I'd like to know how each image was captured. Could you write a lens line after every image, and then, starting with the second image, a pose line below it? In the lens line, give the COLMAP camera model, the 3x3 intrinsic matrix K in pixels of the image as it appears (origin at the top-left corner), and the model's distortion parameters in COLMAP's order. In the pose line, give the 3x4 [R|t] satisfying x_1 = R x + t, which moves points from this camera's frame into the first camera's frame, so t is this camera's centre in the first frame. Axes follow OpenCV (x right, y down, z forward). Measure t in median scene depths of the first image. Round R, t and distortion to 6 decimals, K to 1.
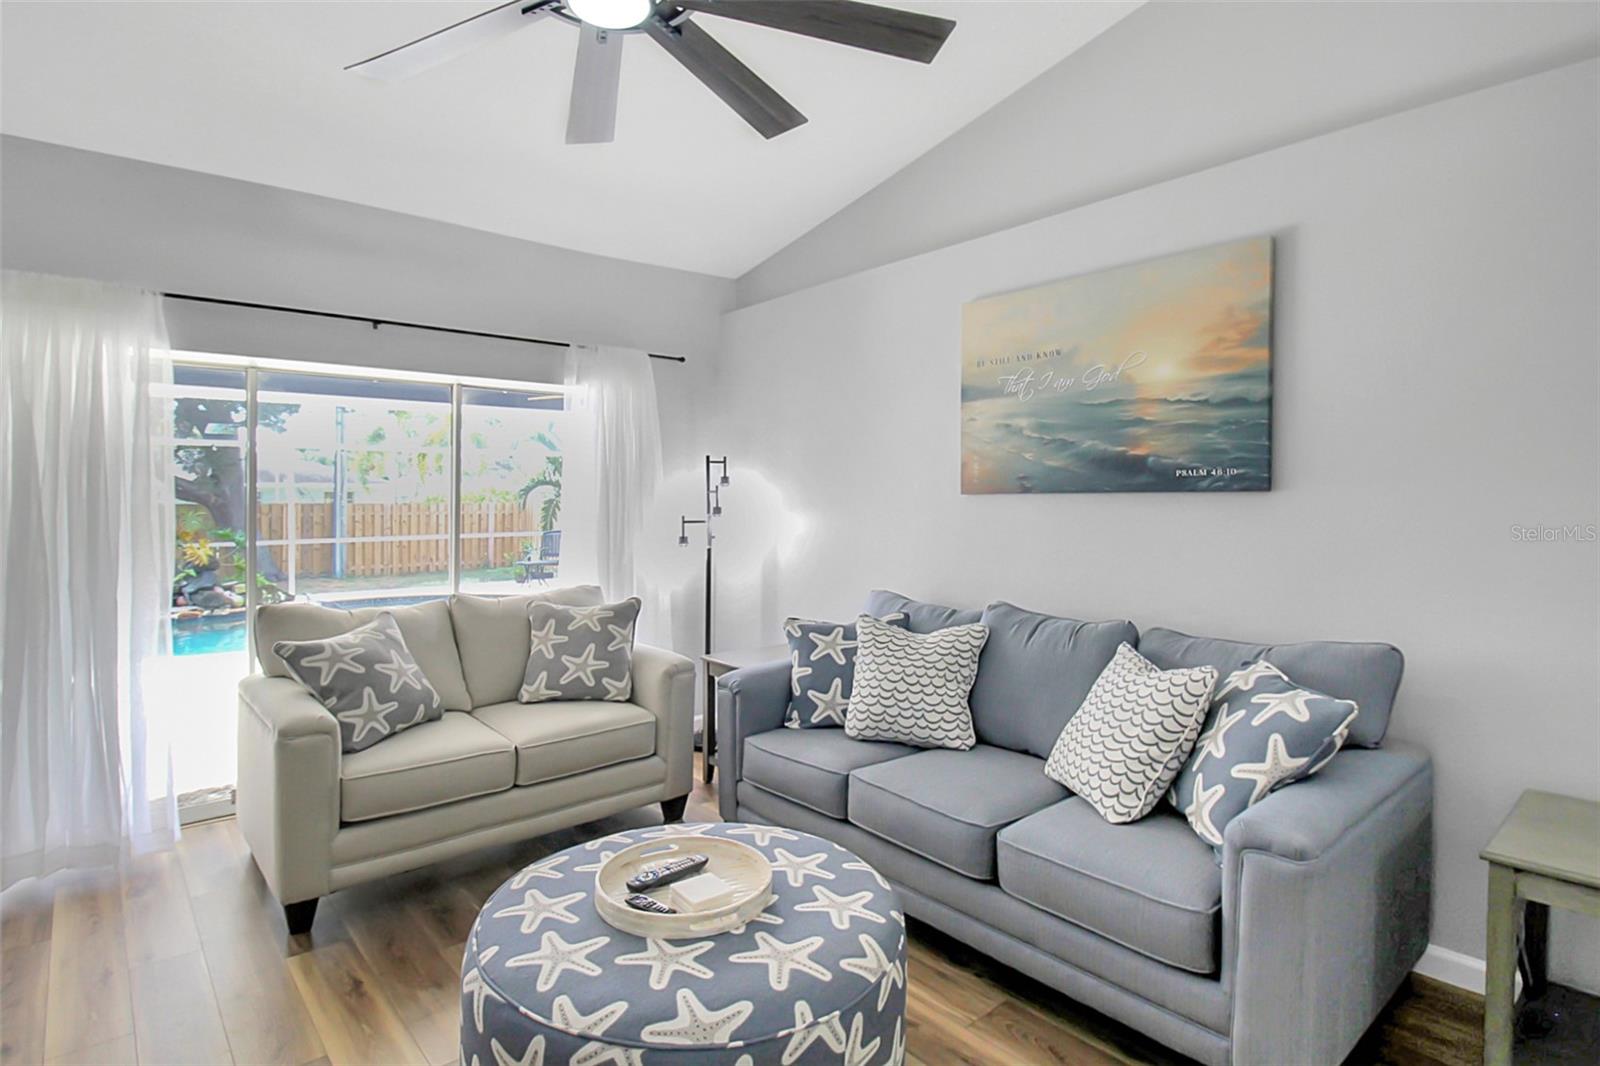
lens RADIAL K [[816.0, 0, 804.4], [0, 816.0, 515.9], [0, 0, 1]] dist [0.001026, -0.012951]
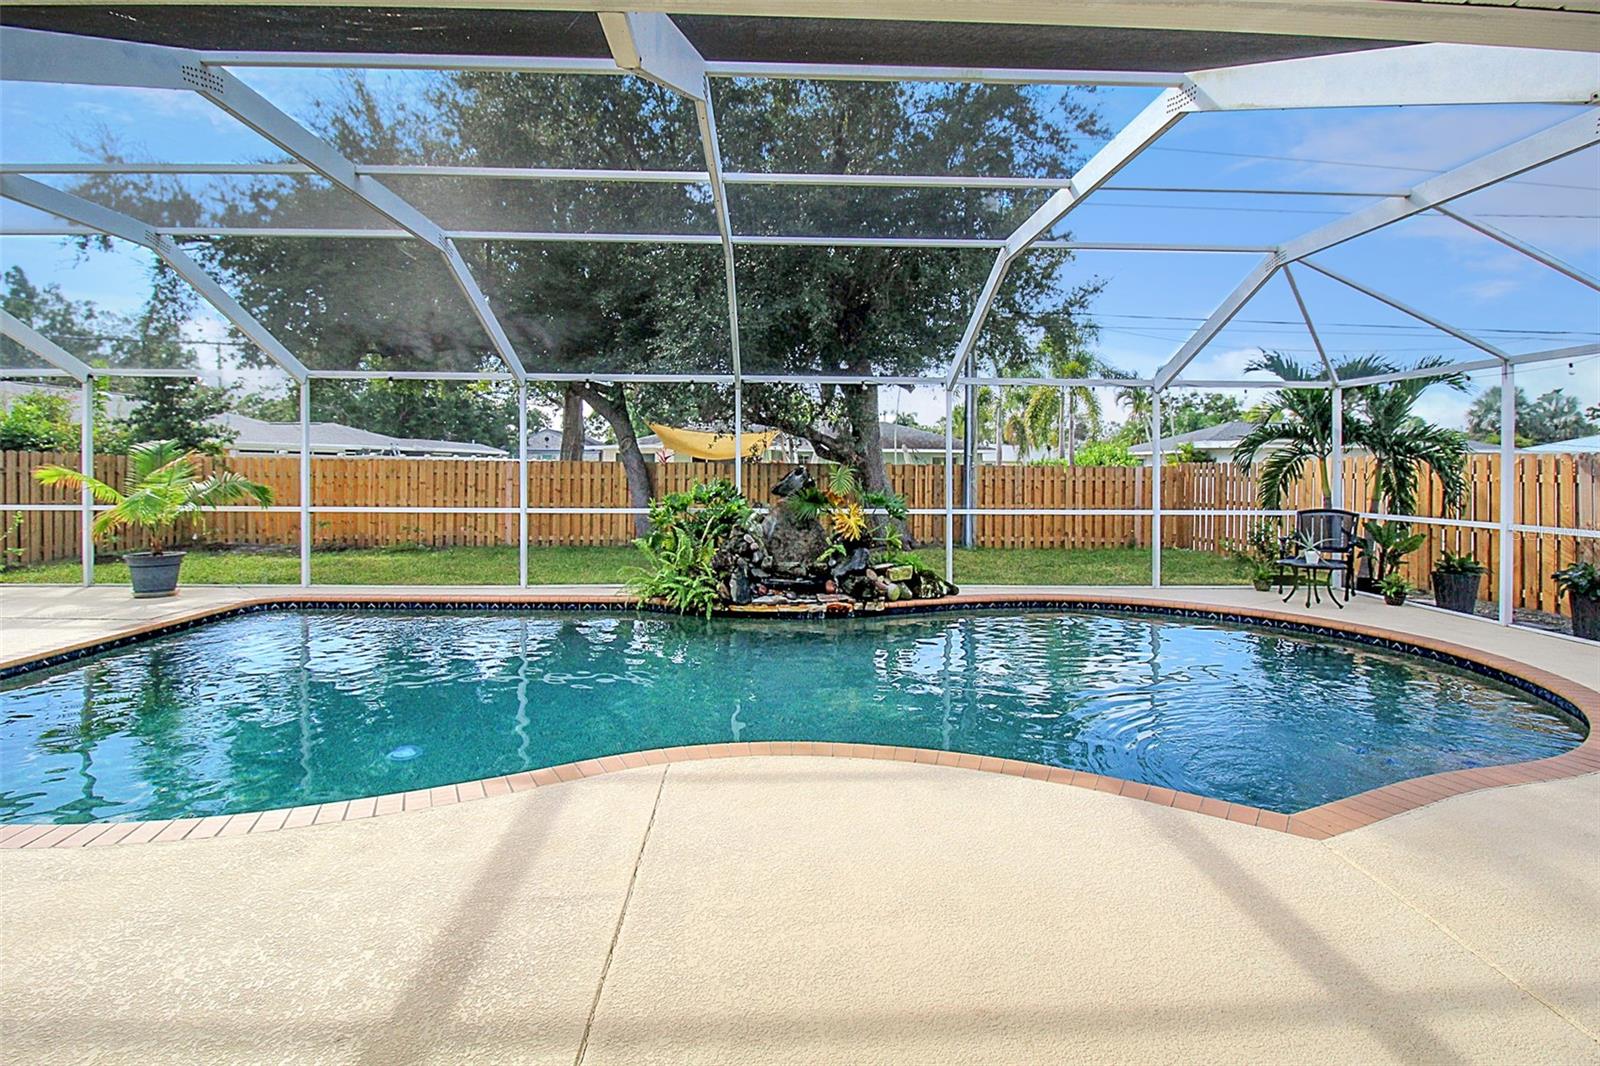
lens RADIAL K [[771.2, 0, 791.9], [0, 771.2, 472.5], [0, 0, 1]] dist [-0.002204, -0.012705]
pose [[0.771555, 0.013062, -0.636028, -1.363270], [-0.022694, 0.999718, -0.006998, 0.023288], [0.635758, 0.019834, 0.771634, 1.699188]]
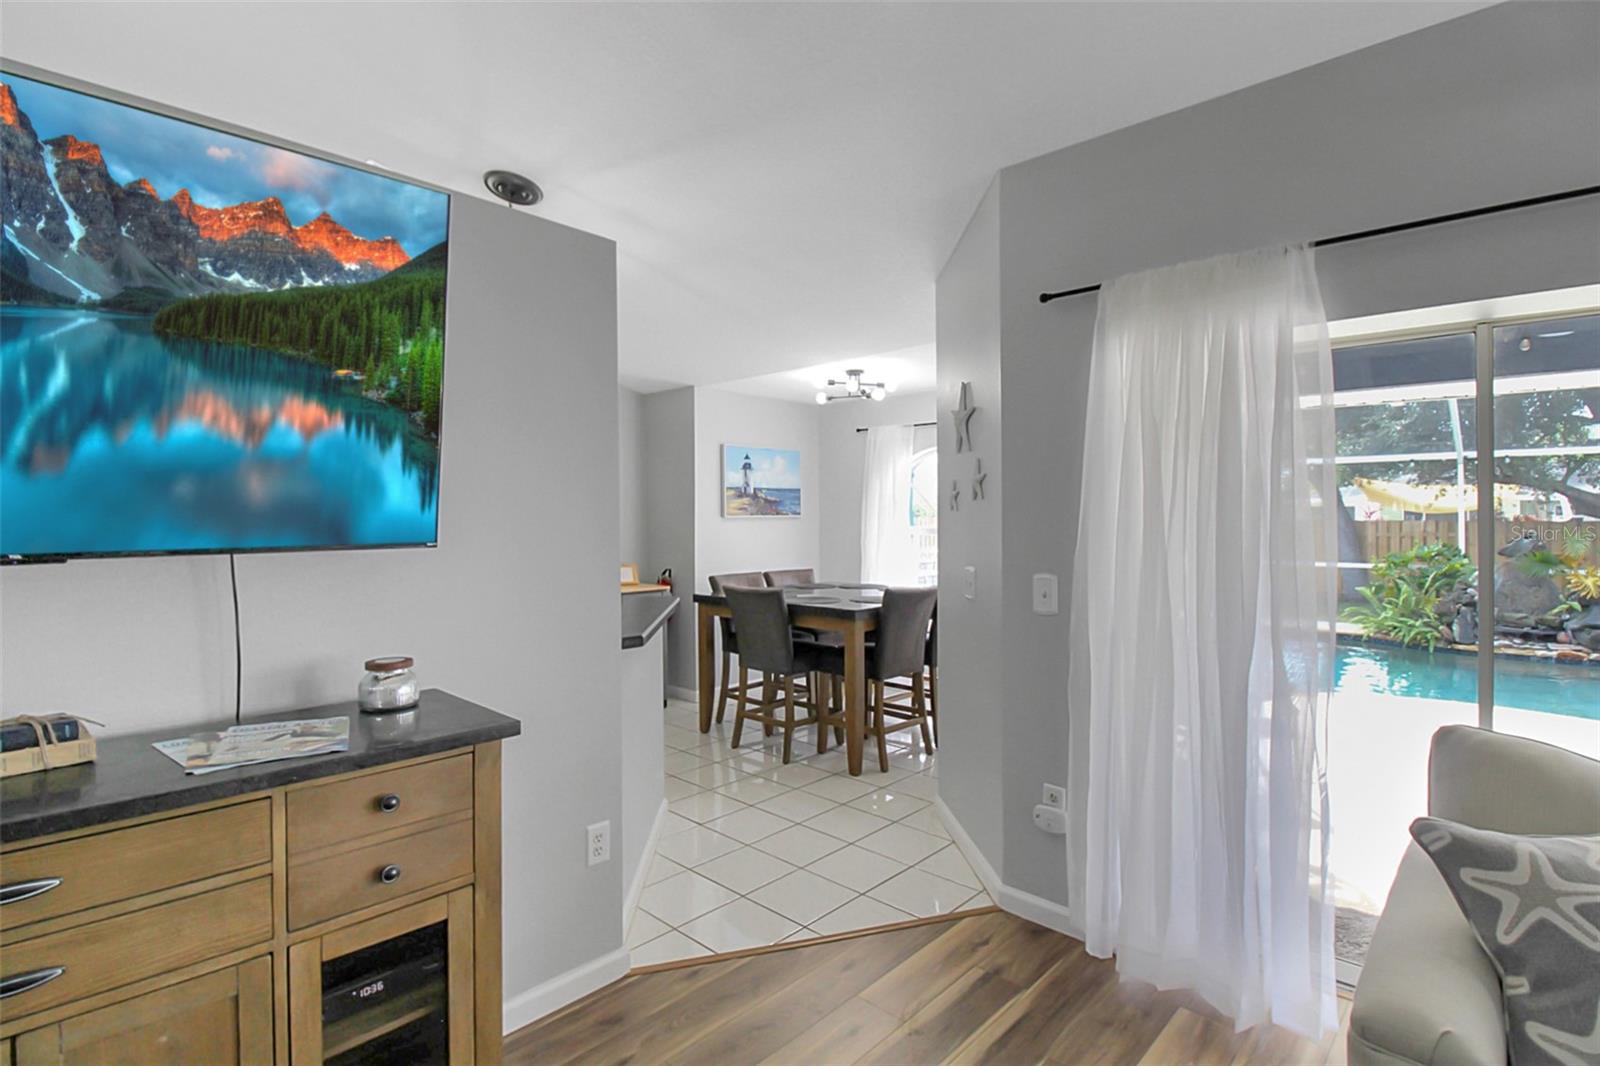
lens RADIAL K [[776.5, 0, 806.1], [0, 776.5, 511.6], [0, 0, 1]] dist [-0.001715, -0.010910]
pose [[0.097478, -0.003000, -0.995233, -0.165152], [-0.020246, 0.999783, -0.004997, -0.028420], [0.995032, 0.020636, 0.097396, 0.505237]]
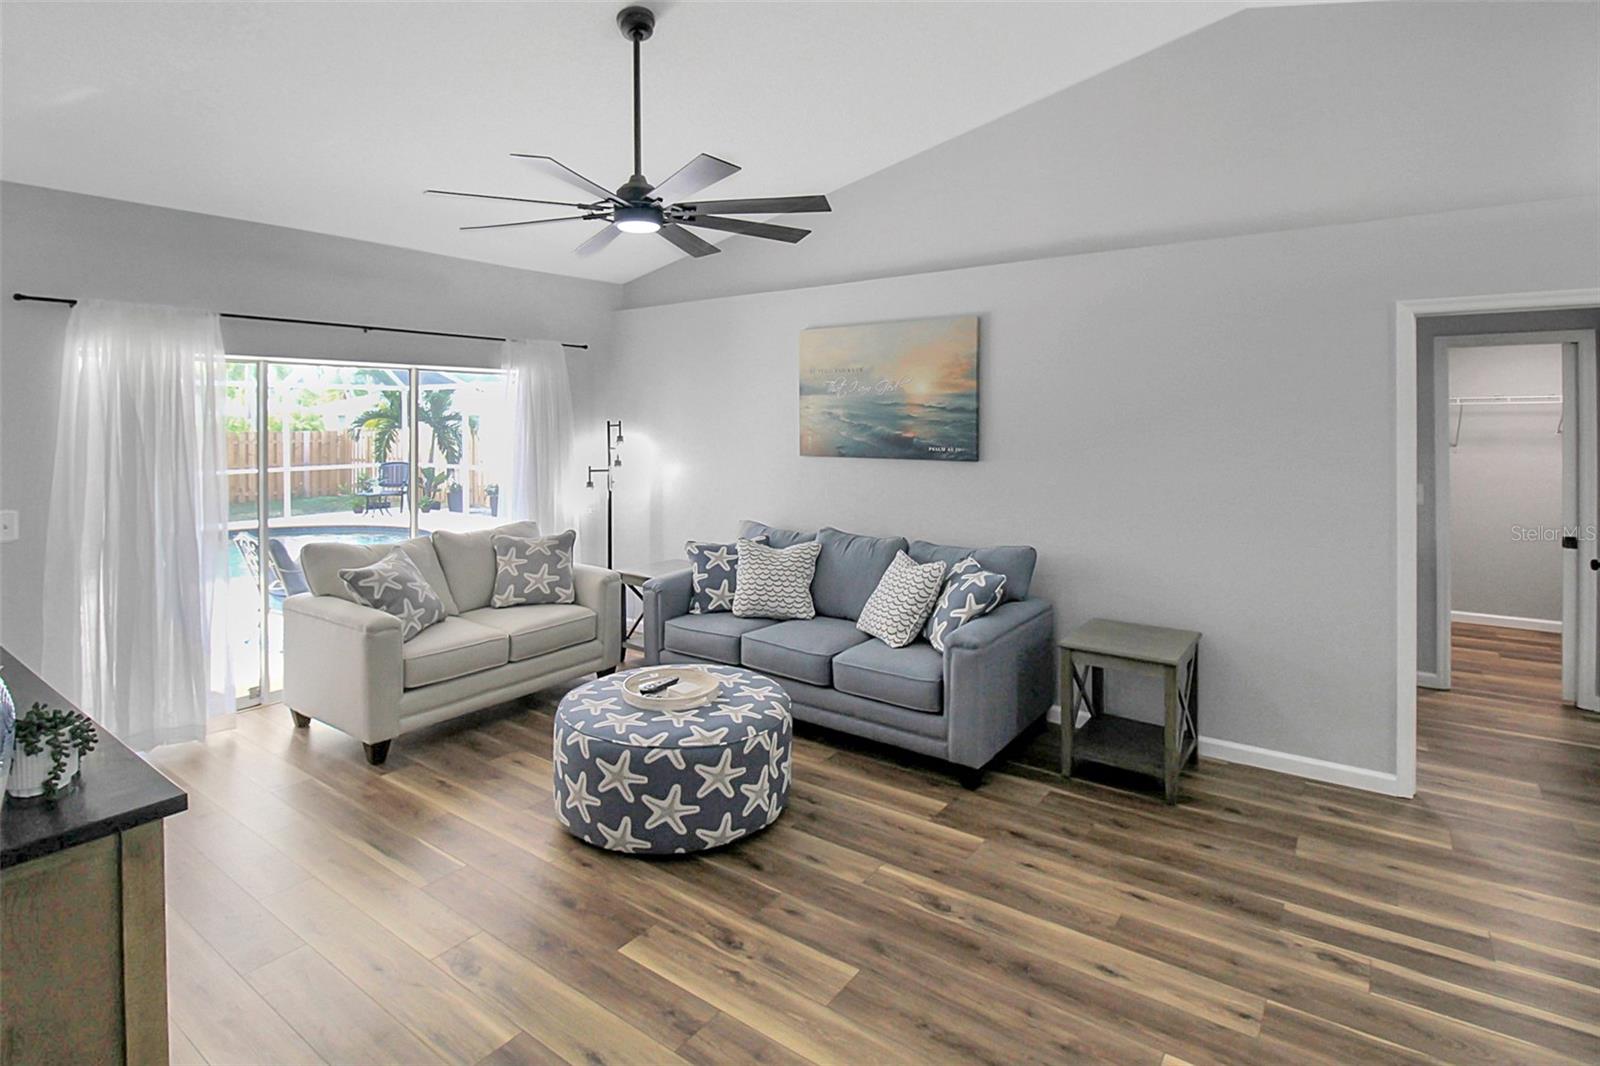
lens RADIAL K [[798.9, 0, 779.9], [0, 798.9, 424.5], [0, 0, 1]] dist [-0.004695, -0.001456]
pose [[0.978338, -0.001141, 0.207012, -0.178221], [0.004004, 0.999902, -0.013411, -0.076647], [-0.206977, 0.013949, 0.978246, -0.522807]]
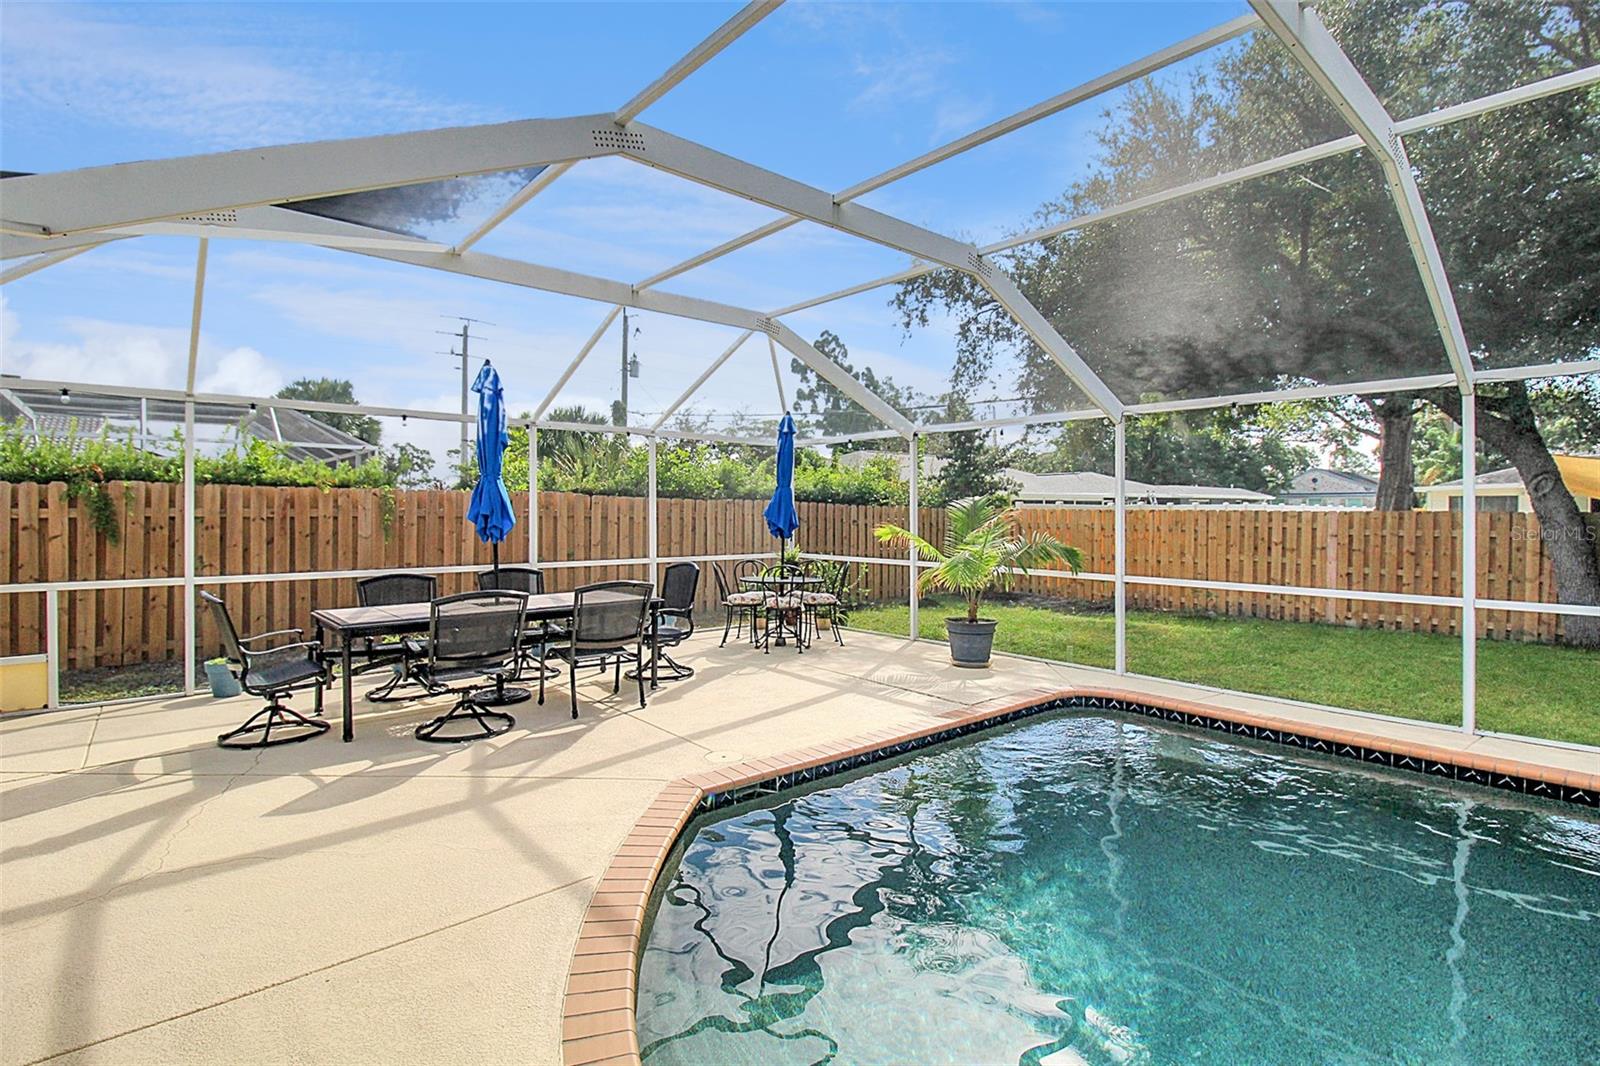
lens RADIAL K [[776.5, 0, 806.1], [0, 776.5, 511.6], [0, 0, 1]] dist [-0.001715, -0.010910]
pose [[0.004655, 0.005875, -0.999972, -2.358577], [-0.022250, 0.999736, 0.005770, -0.016078], [0.999742, 0.022222, 0.004785, 1.811687]]
